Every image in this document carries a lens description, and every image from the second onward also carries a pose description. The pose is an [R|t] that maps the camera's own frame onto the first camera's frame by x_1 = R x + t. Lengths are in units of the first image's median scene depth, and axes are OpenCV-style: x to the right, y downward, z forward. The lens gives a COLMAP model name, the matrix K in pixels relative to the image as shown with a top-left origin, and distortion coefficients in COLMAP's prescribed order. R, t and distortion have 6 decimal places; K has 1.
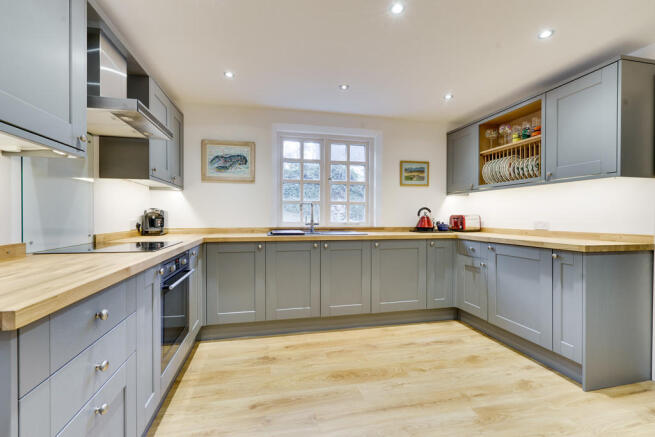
lens RADIAL K [[296.2, 0, 327.5], [0, 296.2, 218.5], [0, 0, 1]] dist [-0.002233, 0.000284]
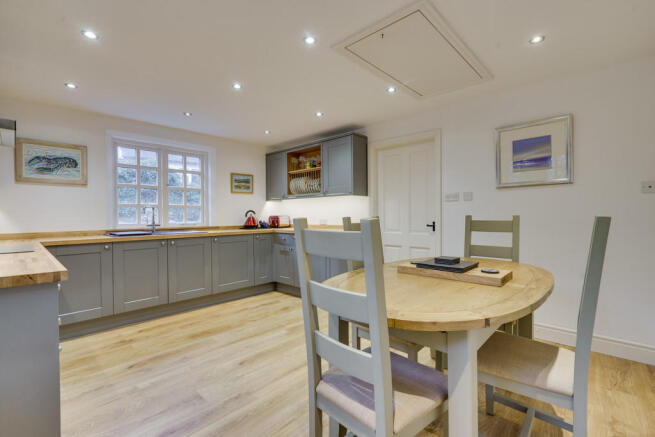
lens RADIAL K [[296.2, 0, 327.5], [0, 296.2, 218.5], [0, 0, 1]] dist [-0.002233, 0.000284]
pose [[0.828691, -0.016555, 0.559462, -0.137666], [0.016967, 0.999846, 0.004454, -0.001361], [-0.559449, 0.005801, 0.828844, -0.304929]]
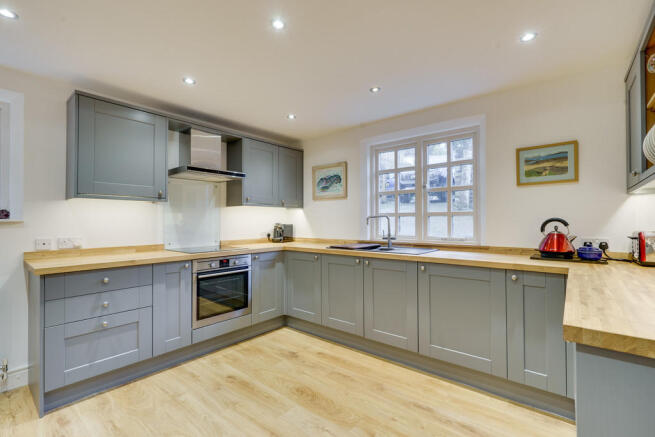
lens RADIAL K [[296.2, 0, 327.5], [0, 296.2, 218.5], [0, 0, 1]] dist [-0.002233, 0.000284]
pose [[0.610125, -0.012618, -0.792205, 0.592714], [-0.002512, 0.999837, -0.017860, -0.028062], [0.792301, 0.012887, 0.609994, 0.291521]]
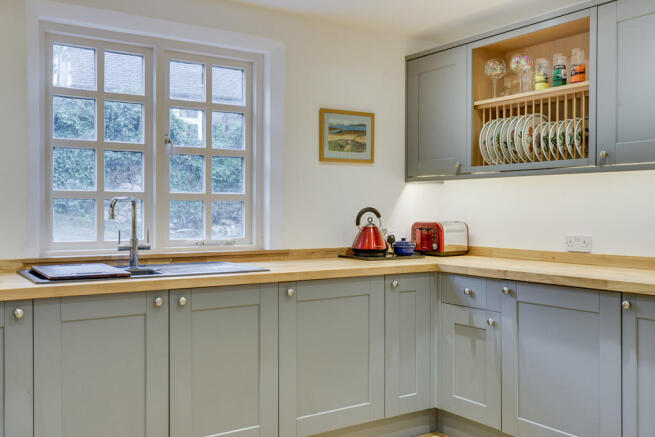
lens RADIAL K [[644.9, 0, 327.5], [0, 644.9, 218.5], [0, 0, 1]] dist [0.005317, 0.001121]
pose [[0.934667, -0.005759, 0.355479, -0.126439], [0.003479, 0.999969, 0.007052, -0.030963], [-0.355508, -0.005355, 0.934658, 0.040043]]
